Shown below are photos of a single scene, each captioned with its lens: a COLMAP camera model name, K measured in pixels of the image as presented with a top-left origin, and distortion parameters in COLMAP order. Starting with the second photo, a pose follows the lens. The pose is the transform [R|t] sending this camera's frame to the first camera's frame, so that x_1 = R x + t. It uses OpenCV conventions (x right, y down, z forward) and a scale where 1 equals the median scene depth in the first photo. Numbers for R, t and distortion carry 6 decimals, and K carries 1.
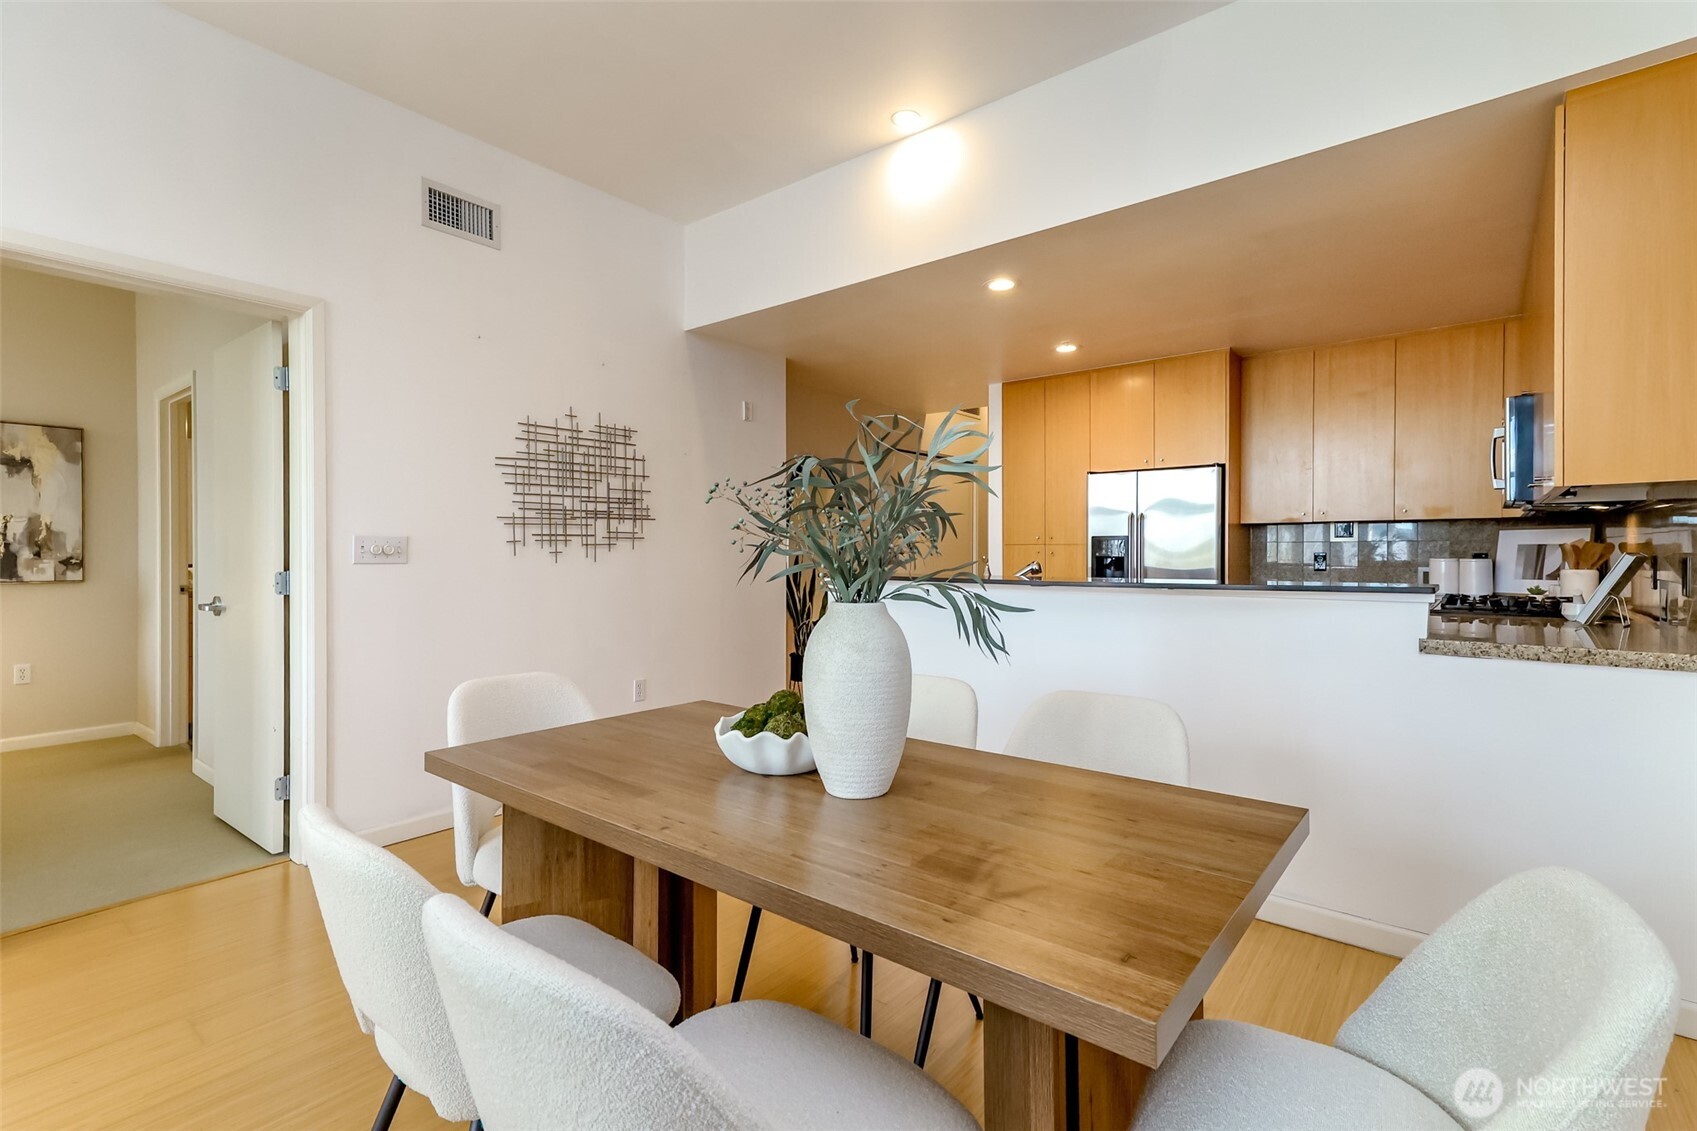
lens RADIAL K [[767.2, 0, 853.1], [0, 767.2, 552.2], [0, 0, 1]] dist [0.020078, 0.001307]
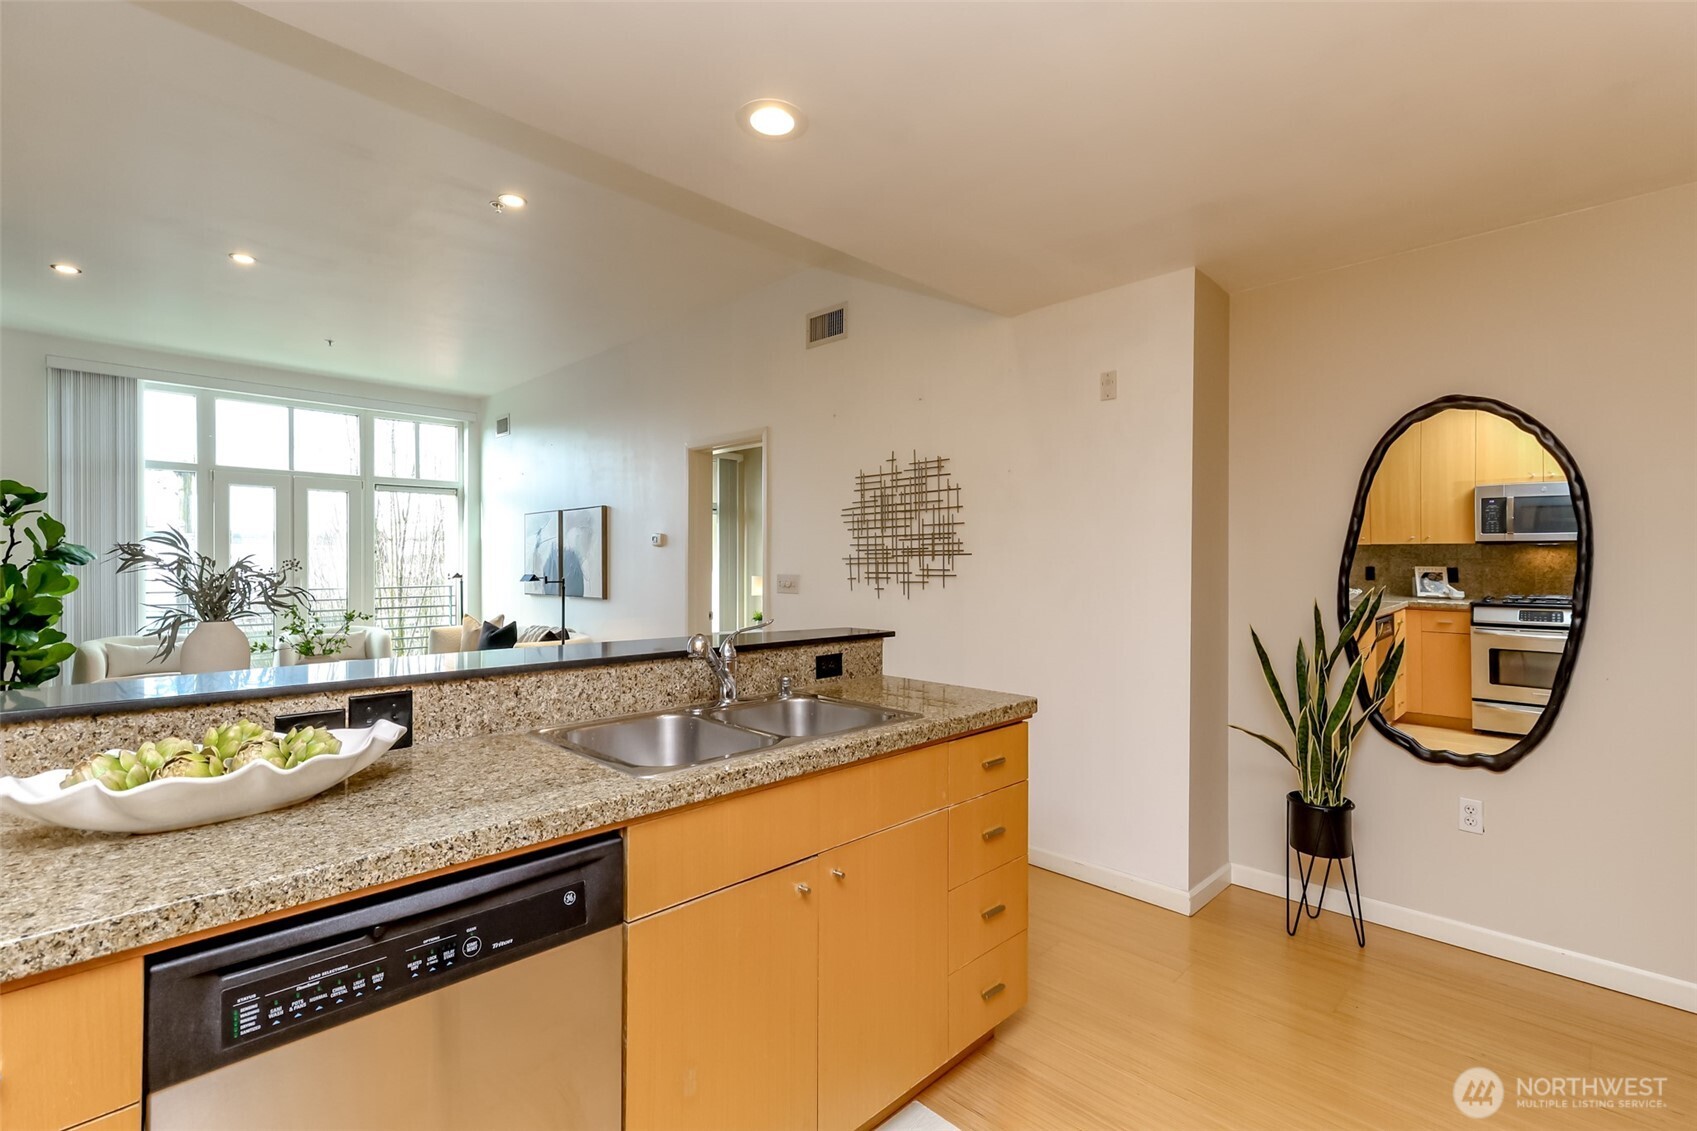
lens RADIAL K [[767.2, 0, 841.4], [0, 767.2, 566.2], [0, 0, 1]] dist [0.020078, 0.001307]
pose [[-0.104992, 0.001415, -0.994472, 0.672067], [-0.003333, 0.999993, 0.001775, -0.032040], [0.994468, 0.003501, -0.104986, 1.015960]]
